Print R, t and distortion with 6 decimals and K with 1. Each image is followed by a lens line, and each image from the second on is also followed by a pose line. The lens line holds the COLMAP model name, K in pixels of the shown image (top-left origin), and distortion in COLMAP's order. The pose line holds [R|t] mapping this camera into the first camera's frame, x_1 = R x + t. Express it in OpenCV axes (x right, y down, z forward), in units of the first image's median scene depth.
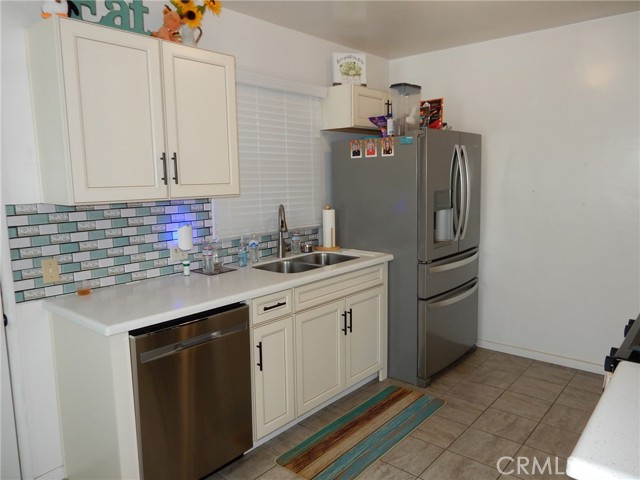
lens RADIAL K [[471.4, 0, 319.7], [0, 471.4, 239.8], [0, 0, 1]] dist [-0.011472, 0.004301]
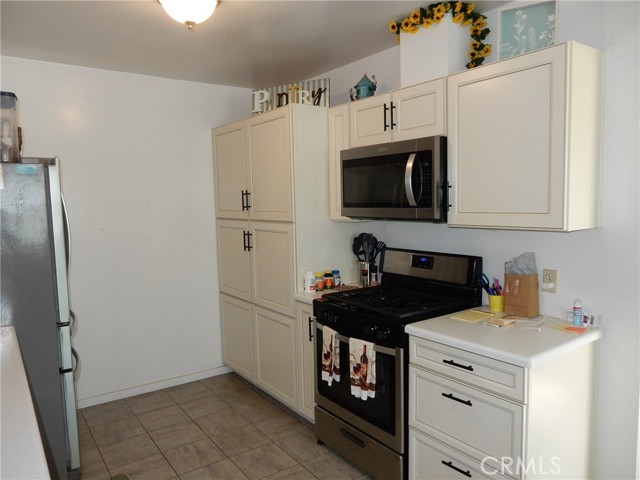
lens RADIAL K [[471.4, 0, 320.8], [0, 471.4, 241.9], [0, 0, 1]] dist [-0.011472, 0.004301]
pose [[0.249930, -0.080474, 0.964914, -0.417725], [0.146532, 0.988206, 0.044463, -0.059545], [-0.957112, 0.130278, 0.258774, 0.358777]]
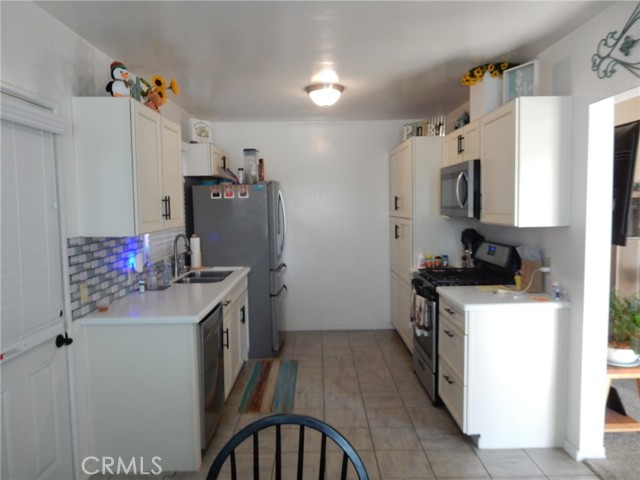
lens RADIAL K [[471.4, 0, 316.1], [0, 471.4, 242.0], [0, 0, 1]] dist [-0.011472, 0.004301]
pose [[0.764178, -0.049941, 0.643070, -0.607227], [0.092744, 0.995145, -0.032927, 0.021858], [-0.638303, 0.084803, 0.765099, -0.211081]]
